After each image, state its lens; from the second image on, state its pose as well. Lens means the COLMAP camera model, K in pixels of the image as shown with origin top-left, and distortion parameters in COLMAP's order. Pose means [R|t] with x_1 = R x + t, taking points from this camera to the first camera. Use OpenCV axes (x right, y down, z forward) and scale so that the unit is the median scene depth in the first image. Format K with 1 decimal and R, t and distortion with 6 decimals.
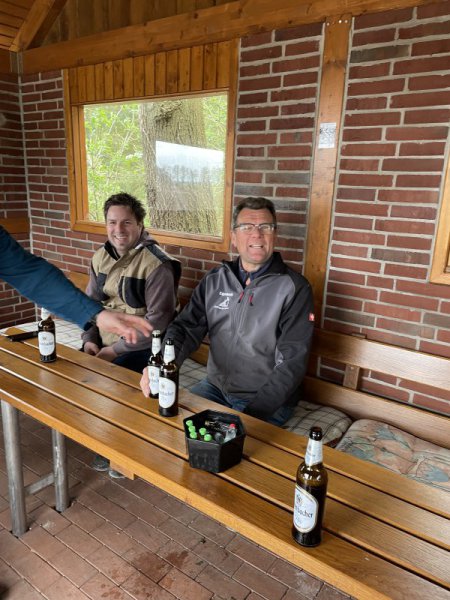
lens RADIAL K [[453.2, 0, 224.6], [0, 453.2, 295.7], [0, 0, 1]] dist [0.047131, -0.033485]
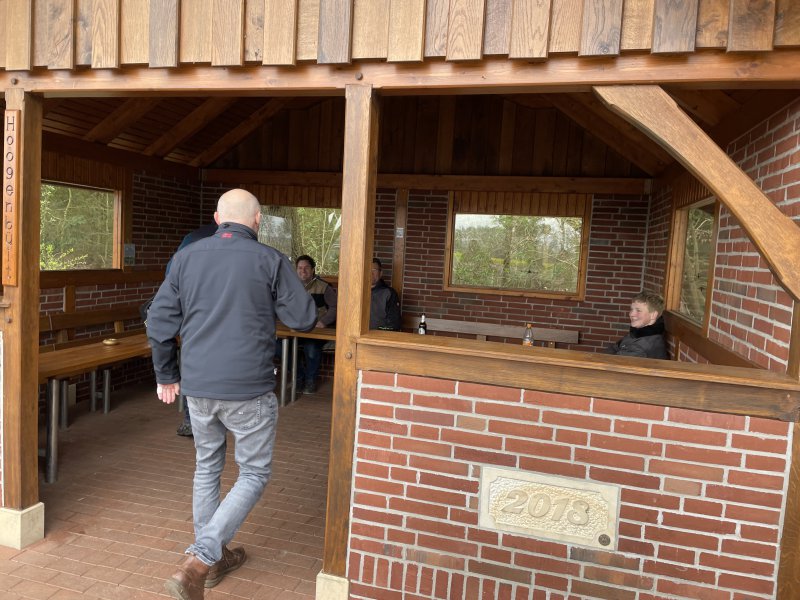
lens RADIAL K [[604.3, 0, 389.9], [0, 604.3, 287.3], [0, 0, 1]] dist [0.047131, -0.033485]
pose [[0.937335, -0.003550, 0.348412, -0.926891], [0.060045, 0.986634, -0.151485, 0.408364], [-0.343218, 0.162912, 0.925020, -1.861711]]
